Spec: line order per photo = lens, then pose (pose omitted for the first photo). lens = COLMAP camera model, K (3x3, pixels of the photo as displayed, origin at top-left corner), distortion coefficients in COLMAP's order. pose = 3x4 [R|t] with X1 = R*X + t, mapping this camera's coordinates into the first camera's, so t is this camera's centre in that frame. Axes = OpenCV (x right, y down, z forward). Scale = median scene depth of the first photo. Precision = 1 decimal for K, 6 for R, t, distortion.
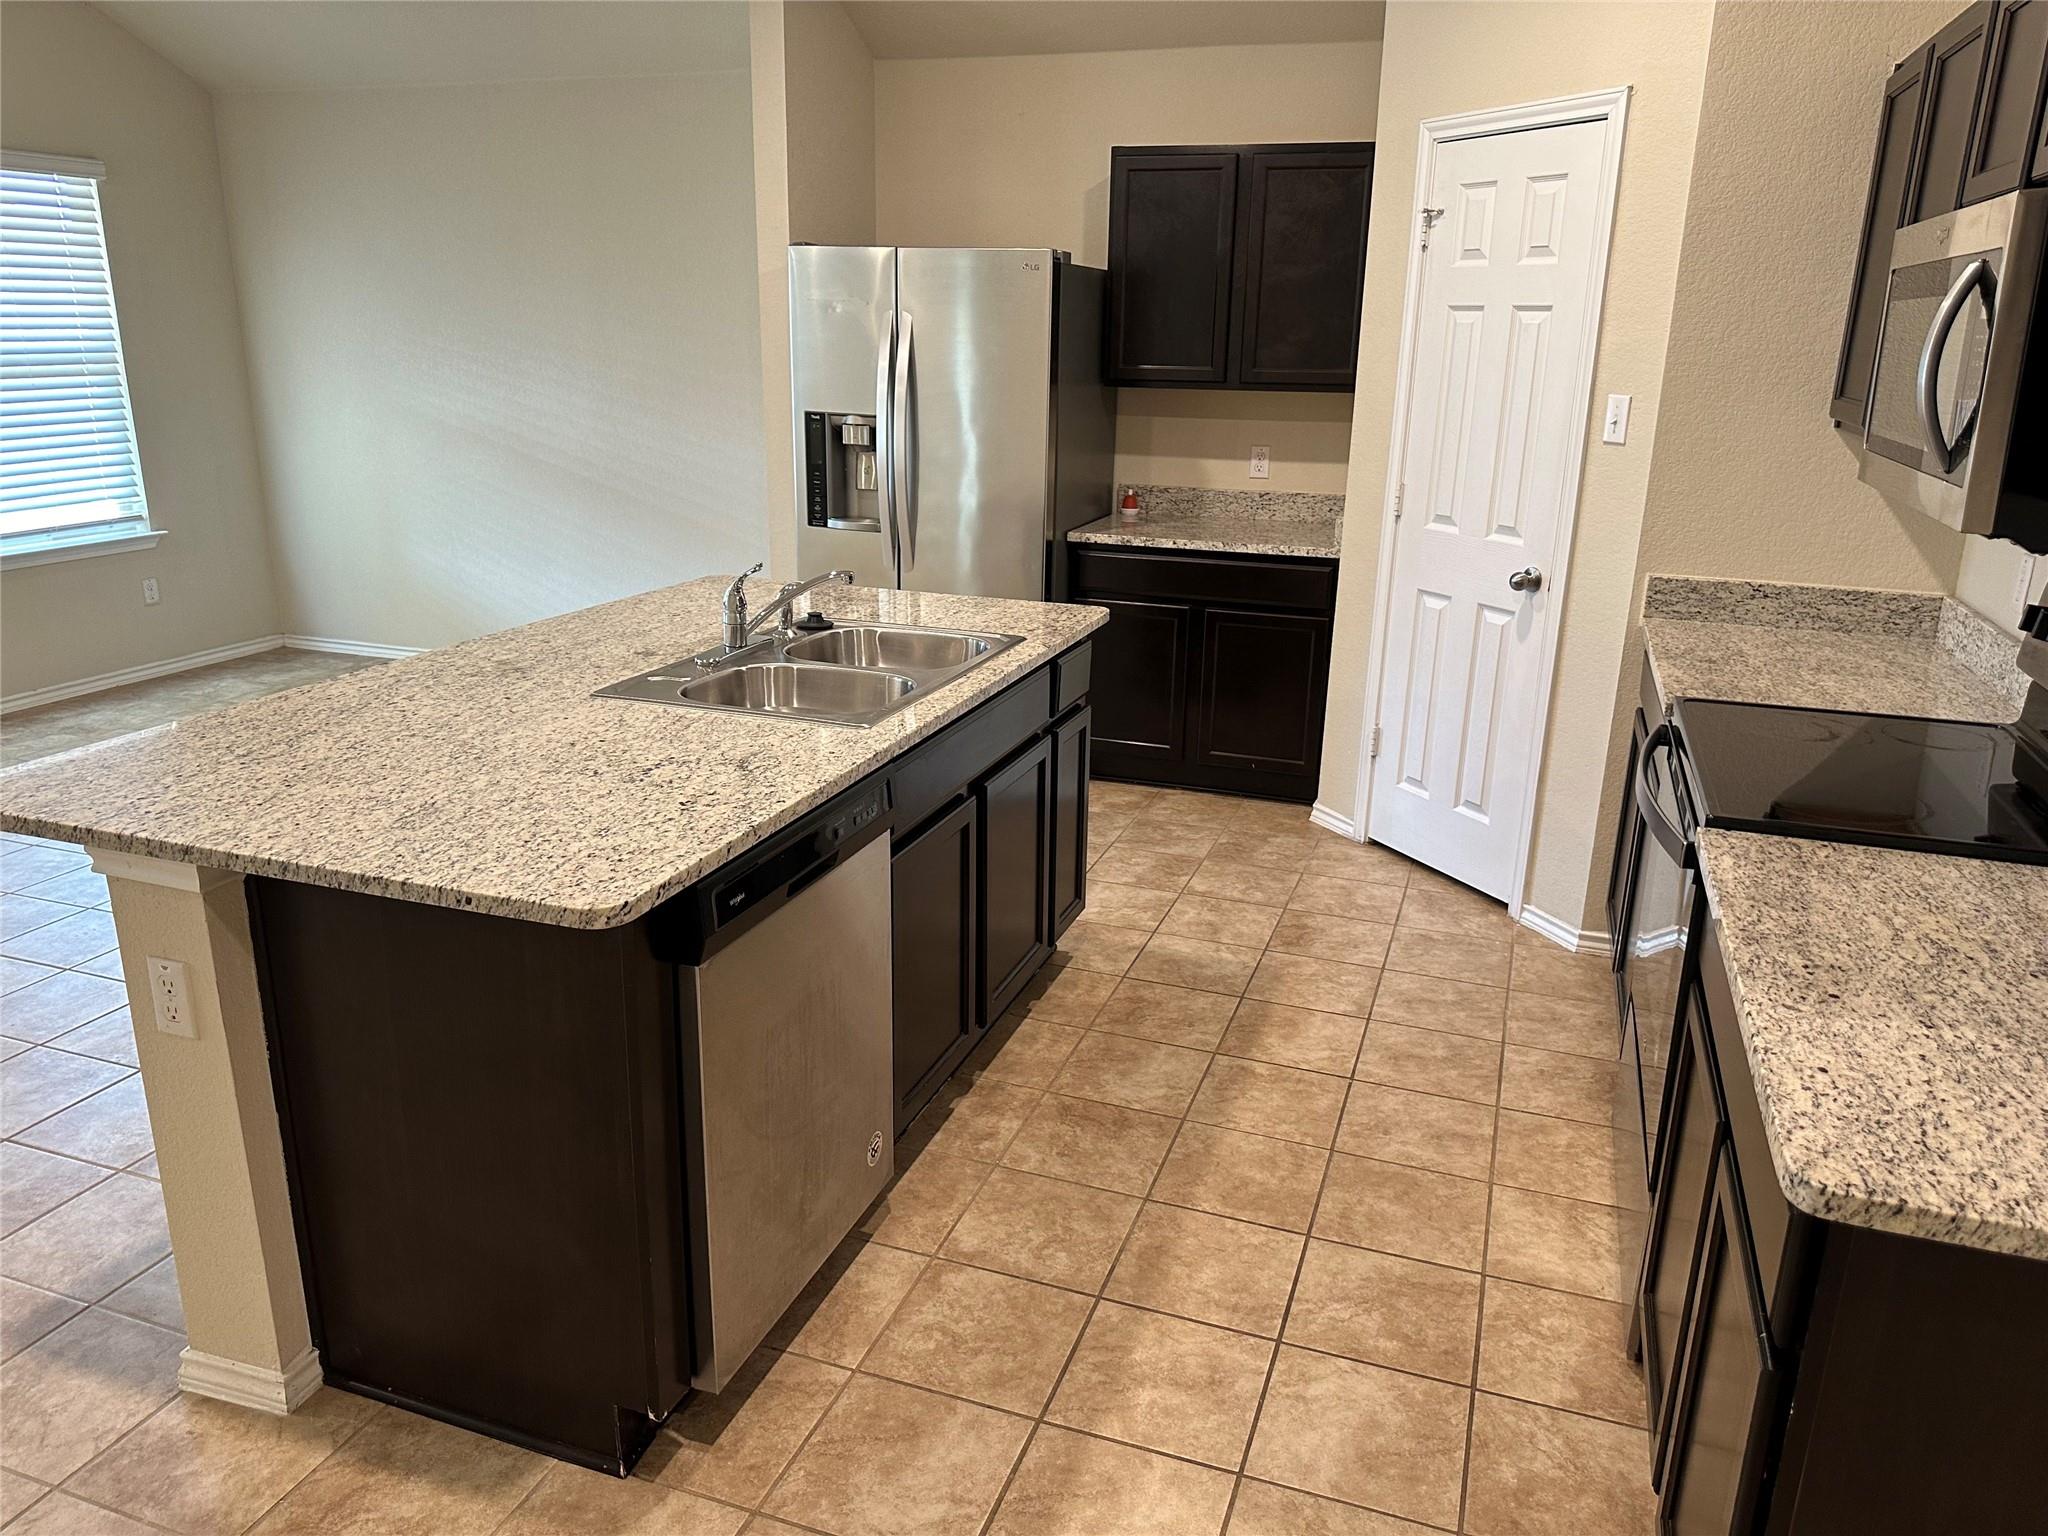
lens RADIAL K [[1423.5, 0, 1024.0], [0, 1423.5, 768.0], [0, 0, 1]] dist [0.079891, -0.095462]
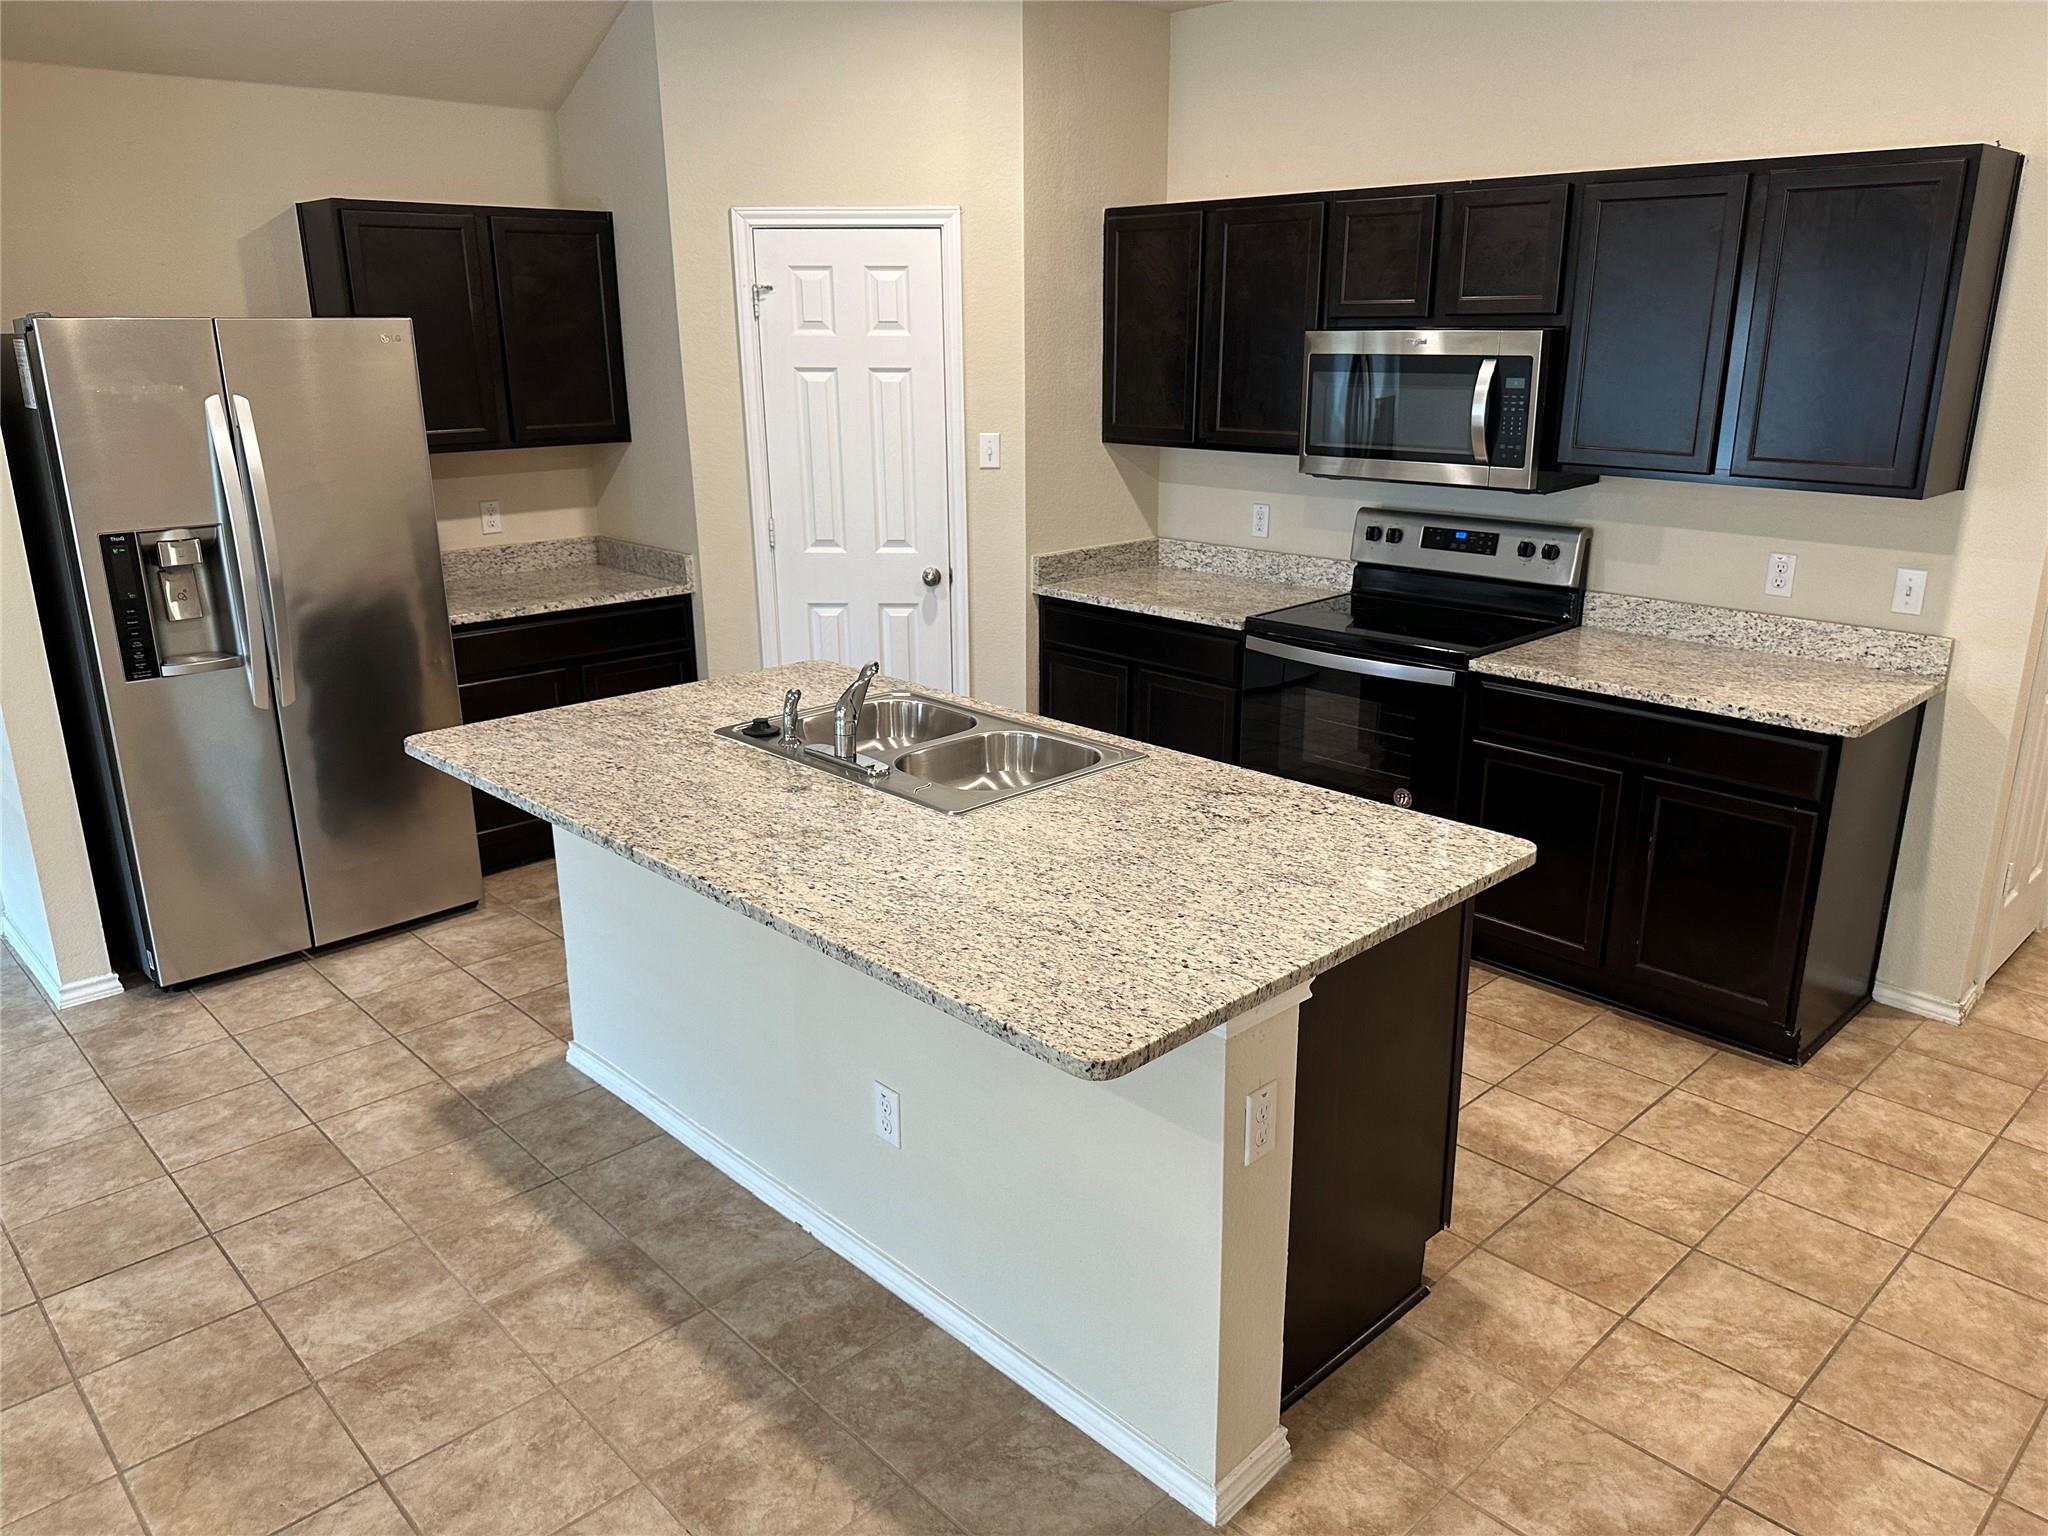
lens RADIAL K [[1452.3, 0, 1029.1], [0, 1452.3, 771.4], [0, 0, 1]] dist [0.024775, -0.035037]
pose [[0.450075, -0.284460, 0.846472, -0.621802], [0.274928, 0.946004, 0.171727, -0.131778], [-0.849616, 0.155429, 0.503979, 0.233122]]
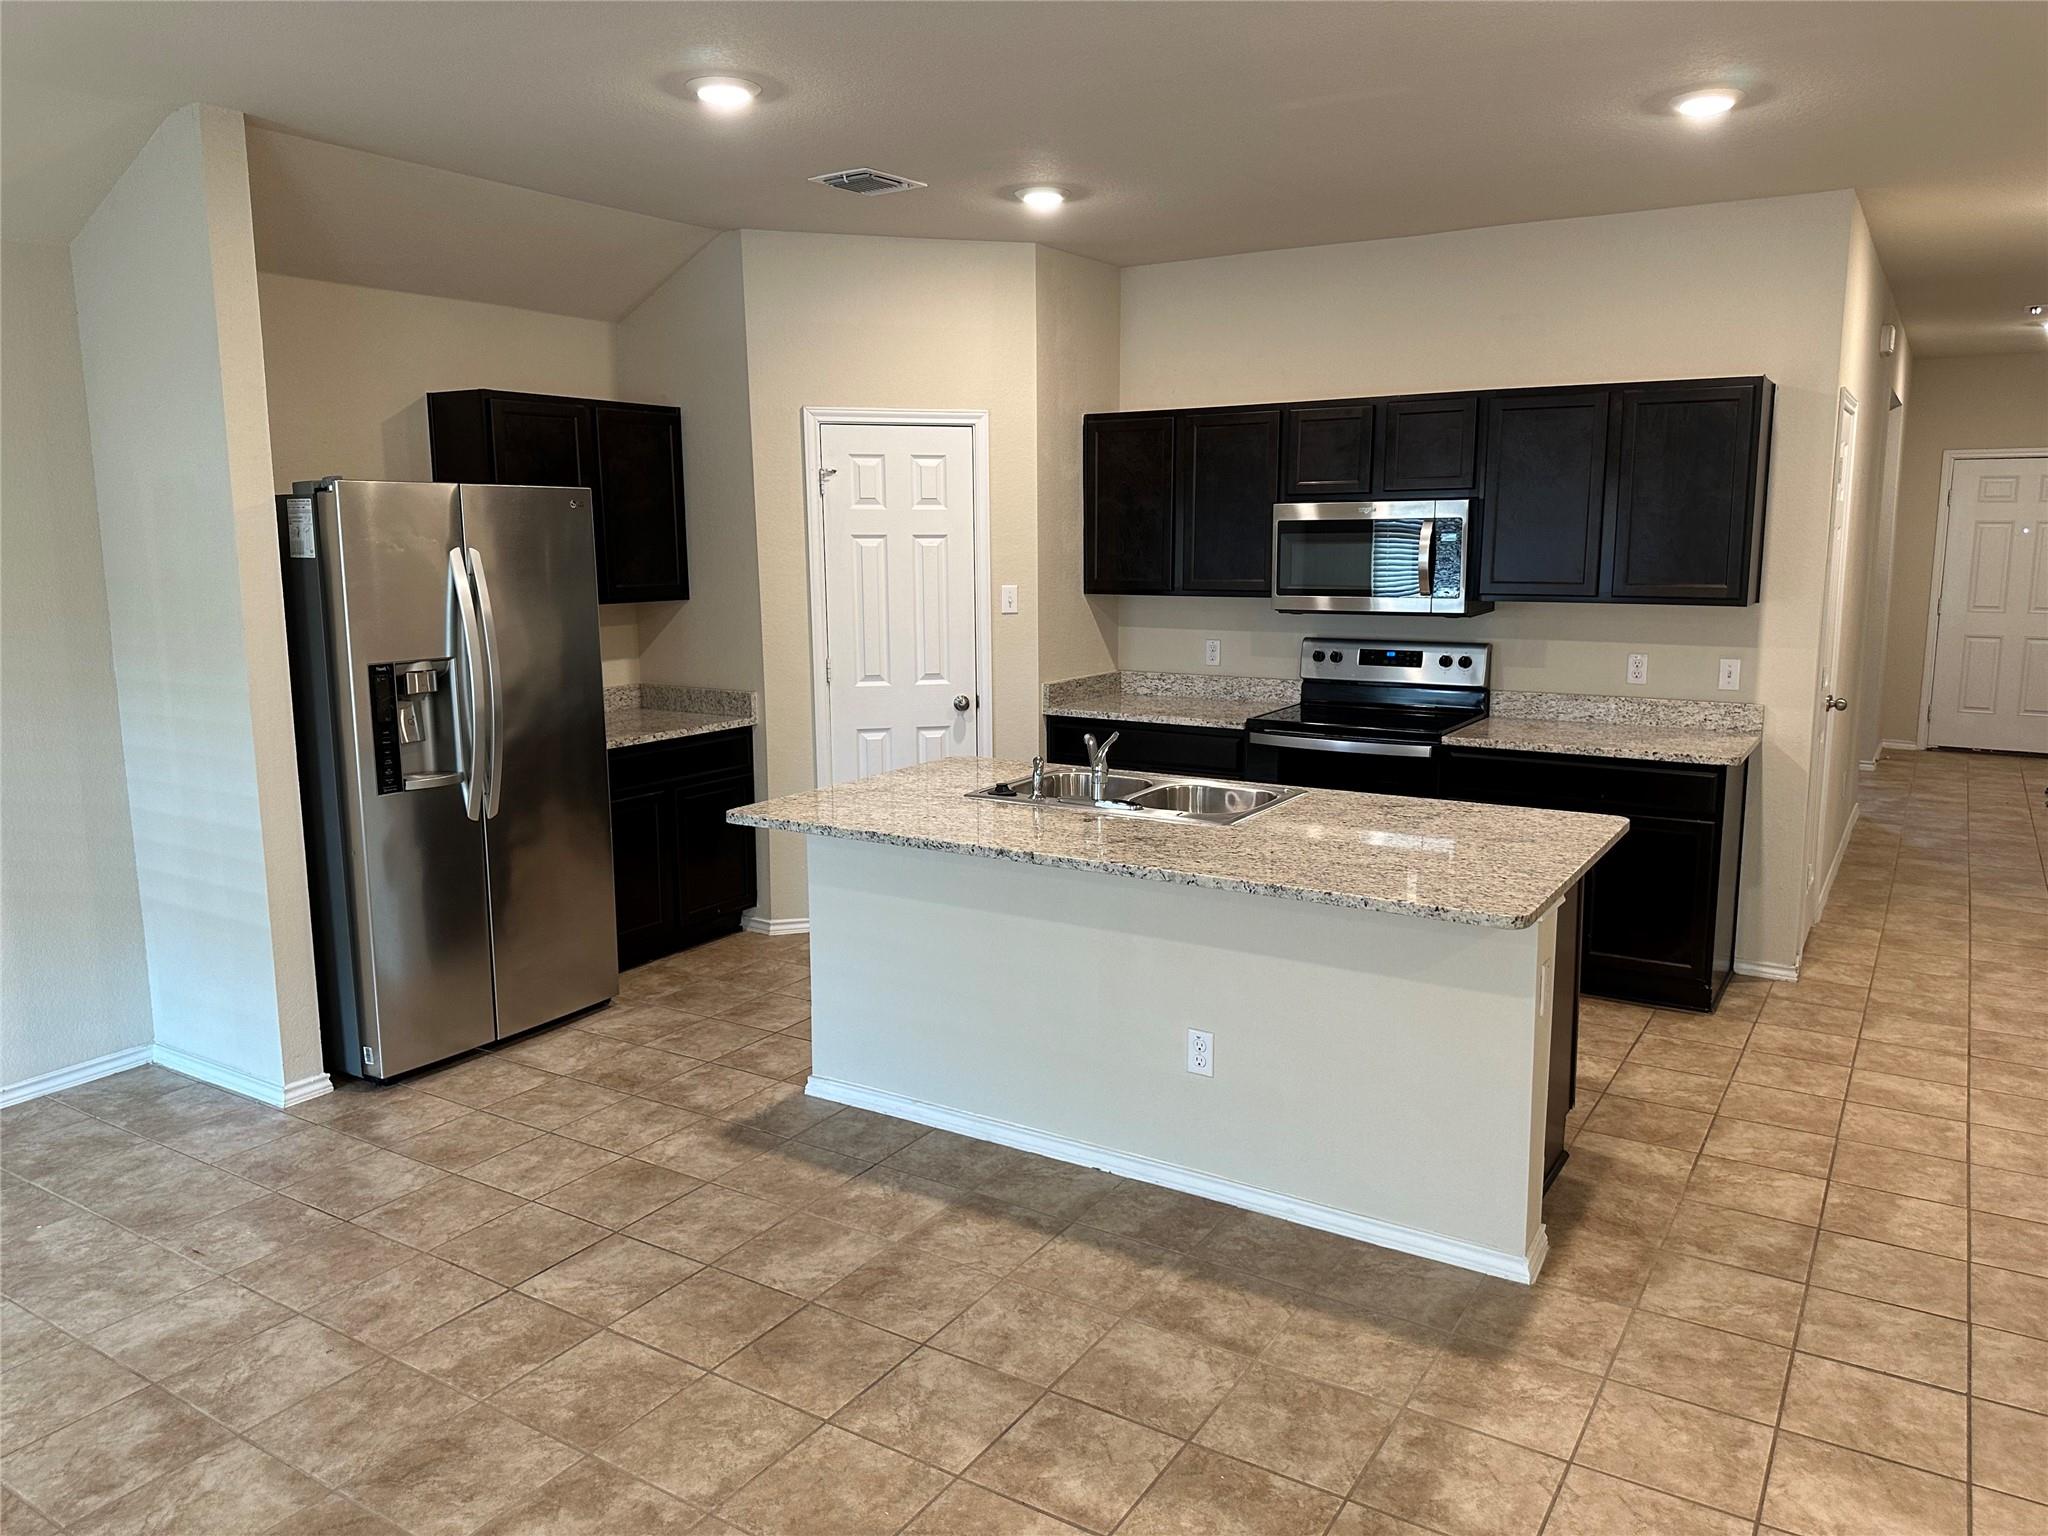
lens RADIAL K [[1439.5, 0, 1031.9], [0, 1439.5, 756.0], [0, 0, 1]] dist [0.070777, -0.101400]
pose [[0.221208, -0.173819, 0.959611, -0.919361], [0.295847, 0.949579, 0.103804, -0.173633], [-0.929269, 0.260936, 0.261478, 0.431090]]
